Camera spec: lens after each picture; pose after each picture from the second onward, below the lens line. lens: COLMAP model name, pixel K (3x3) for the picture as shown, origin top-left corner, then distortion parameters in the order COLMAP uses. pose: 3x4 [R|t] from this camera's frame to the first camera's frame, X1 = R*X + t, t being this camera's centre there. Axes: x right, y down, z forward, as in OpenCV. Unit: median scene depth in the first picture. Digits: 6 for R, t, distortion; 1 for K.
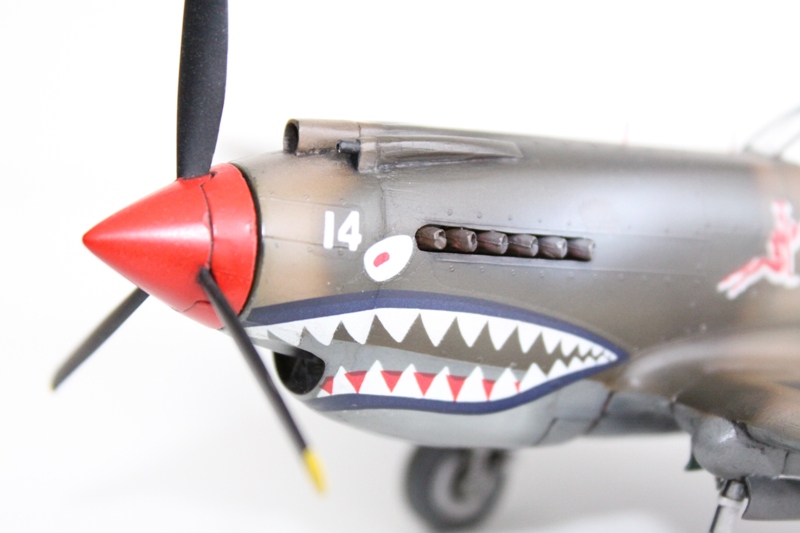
lens RADIAL K [[1853.8, 0, 400.0], [0, 1853.8, 266.5], [0, 0, 1]] dist [0.022695, 0.433970]
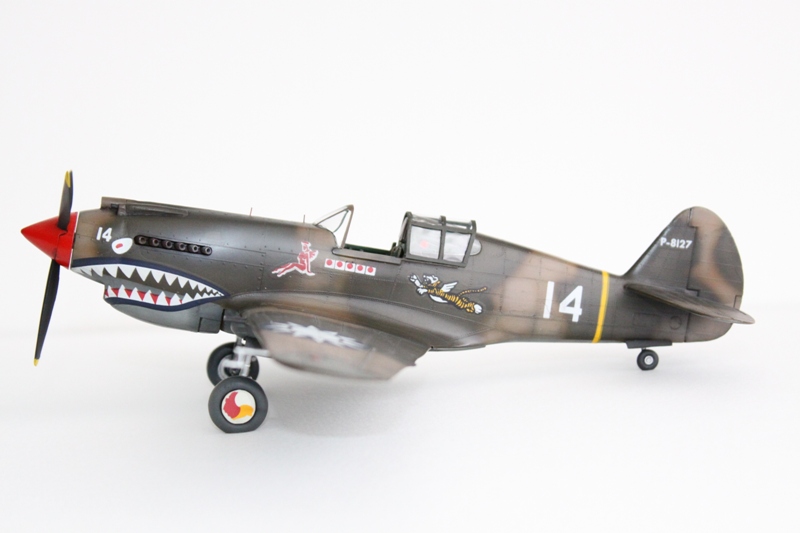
lens RADIAL K [[1853.8, 0, 400.0], [0, 1853.8, 266.5], [0, 0, 1]] dist [0.022695, 0.433970]
pose [[0.925851, 0.039391, -0.375831, 1.358877], [-0.087646, 0.989816, -0.112171, 0.287596], [0.367585, 0.136794, 0.919874, -1.337352]]
